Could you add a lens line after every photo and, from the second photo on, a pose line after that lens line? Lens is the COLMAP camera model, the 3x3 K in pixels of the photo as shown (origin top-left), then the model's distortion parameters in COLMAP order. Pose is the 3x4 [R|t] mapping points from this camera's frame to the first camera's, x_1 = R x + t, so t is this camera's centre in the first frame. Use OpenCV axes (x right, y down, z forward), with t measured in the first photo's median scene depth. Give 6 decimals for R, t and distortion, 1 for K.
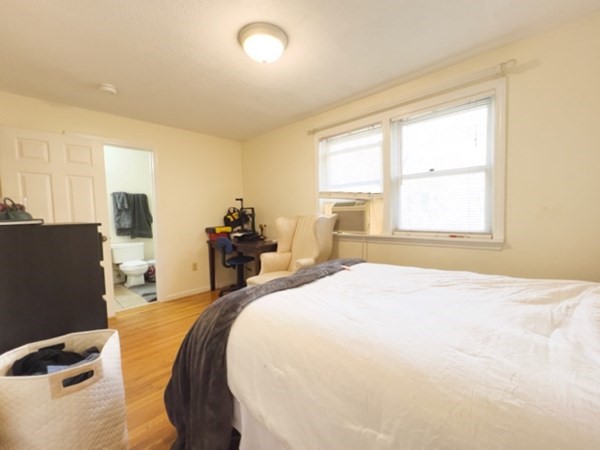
lens RADIAL K [[263.1, 0, 300.0], [0, 263.1, 225.0], [0, 0, 1]] dist [0.001015, 0.000112]
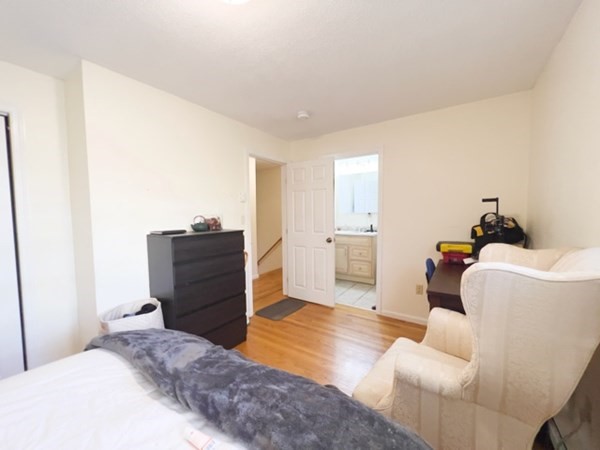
lens RADIAL K [[243.2, 0, 300.0], [0, 243.2, 225.0], [0, 0, 1]] dist [0.001693, 0.000087]
pose [[0.103029, 0.074964, -0.991850, 0.229790], [-0.047478, 0.996390, 0.070375, -0.056692], [0.993545, 0.039841, 0.106216, 0.507595]]
